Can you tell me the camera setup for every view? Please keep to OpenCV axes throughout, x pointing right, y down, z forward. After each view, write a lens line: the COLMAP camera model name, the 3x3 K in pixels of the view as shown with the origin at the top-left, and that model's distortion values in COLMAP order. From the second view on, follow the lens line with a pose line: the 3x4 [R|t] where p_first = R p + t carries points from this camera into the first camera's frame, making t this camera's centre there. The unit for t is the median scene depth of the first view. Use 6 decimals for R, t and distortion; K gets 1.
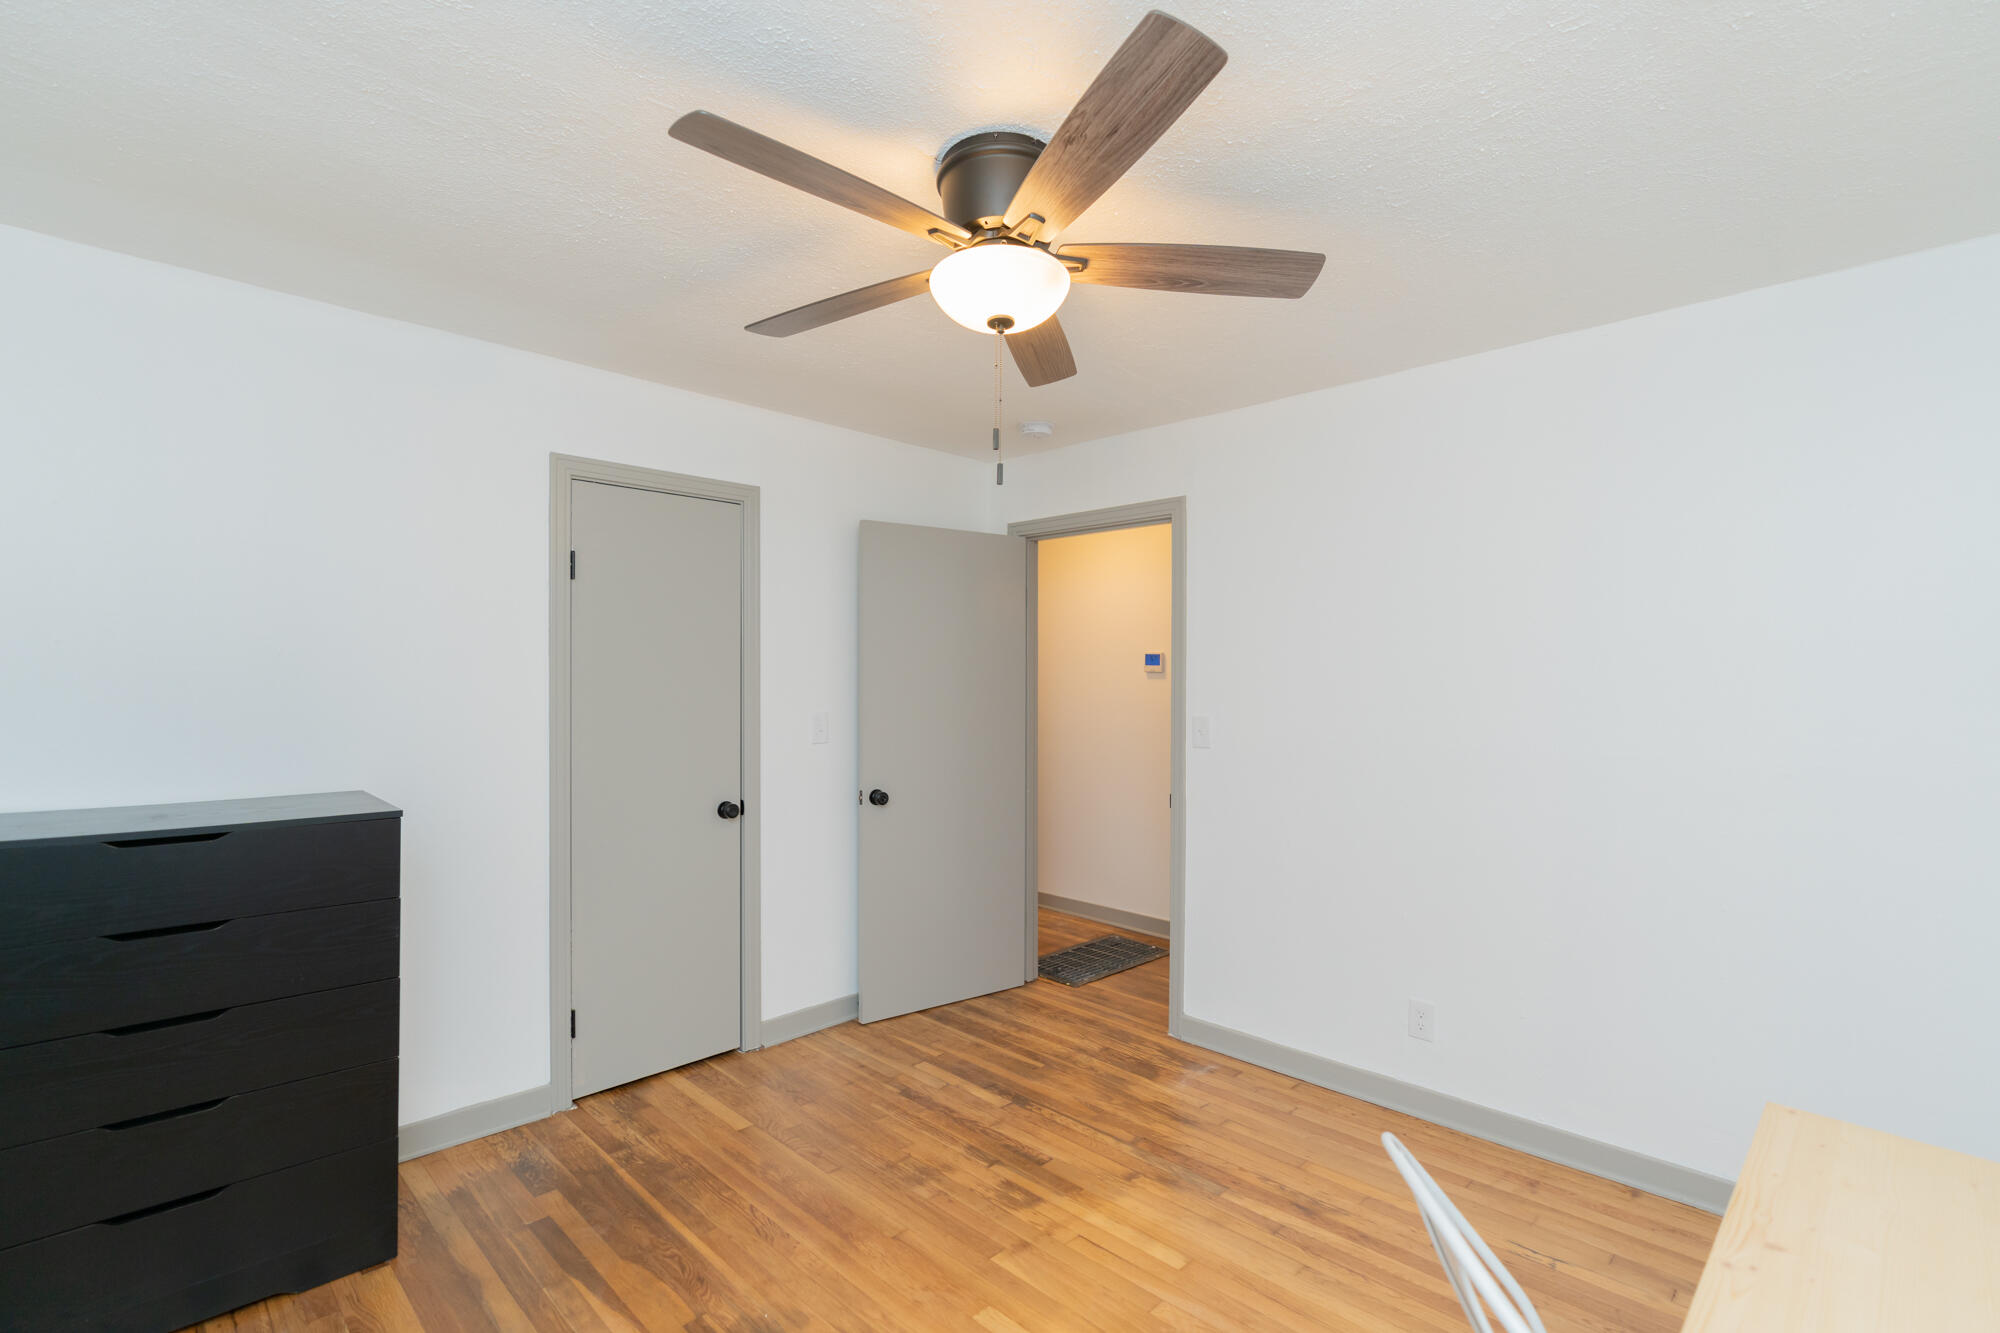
lens RADIAL K [[910.5, 0, 965.5], [0, 910.5, 685.6], [0, 0, 1]] dist [-0.002593, 0.000146]
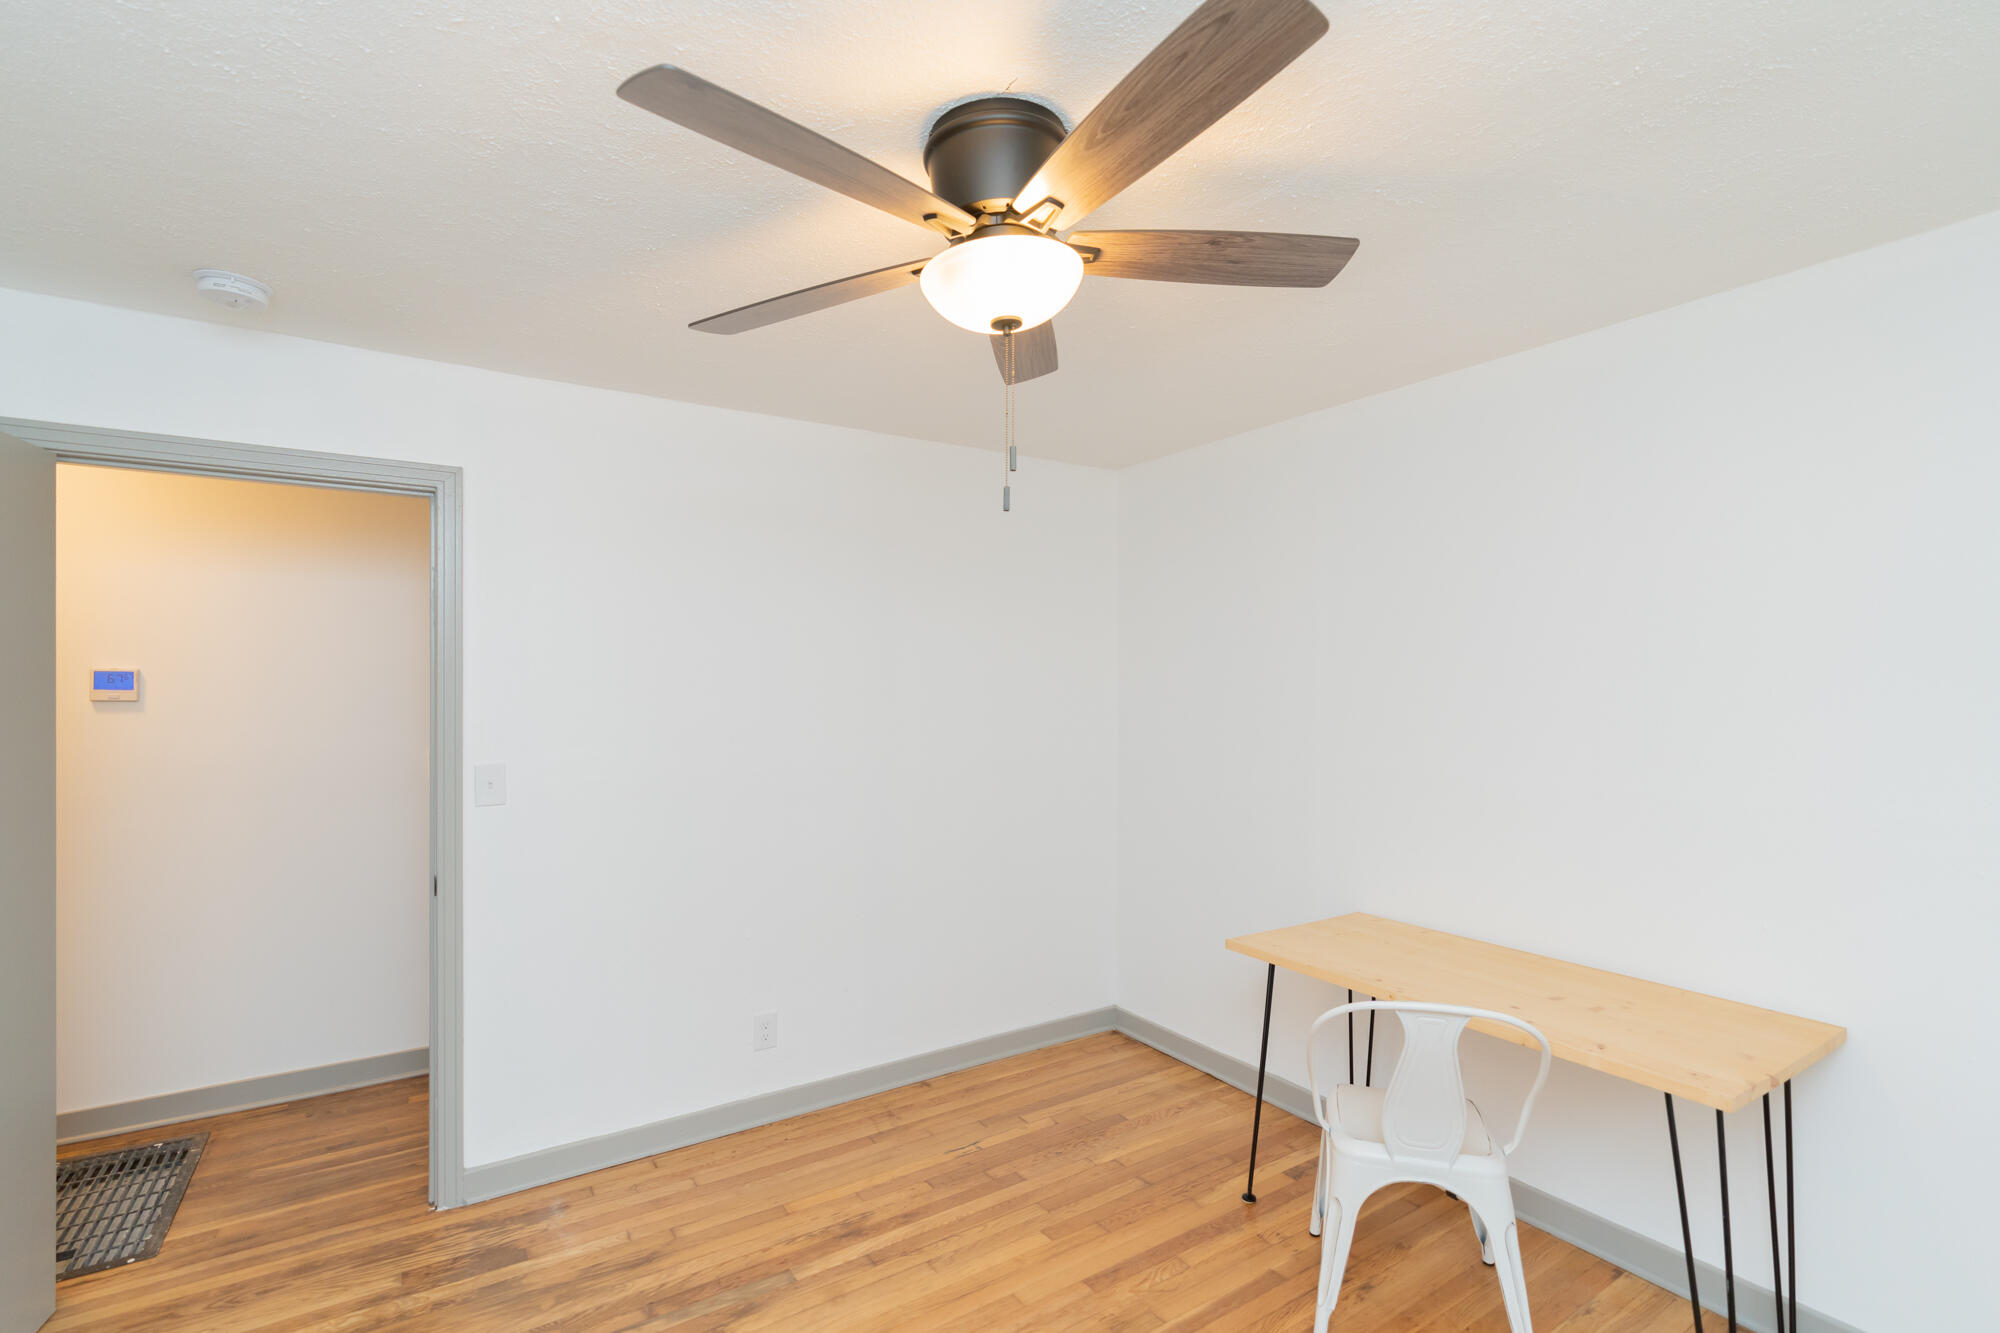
lens RADIAL K [[932.6, 0, 1001.9], [0, 932.6, 681.5], [0, 0, 1]] dist [0.000509, 0.000158]
pose [[0.183457, 0.000189, 0.983028, -0.511293], [0.011124, 0.999936, -0.002268, -0.033667], [-0.982965, 0.011351, 0.183443, 0.516184]]
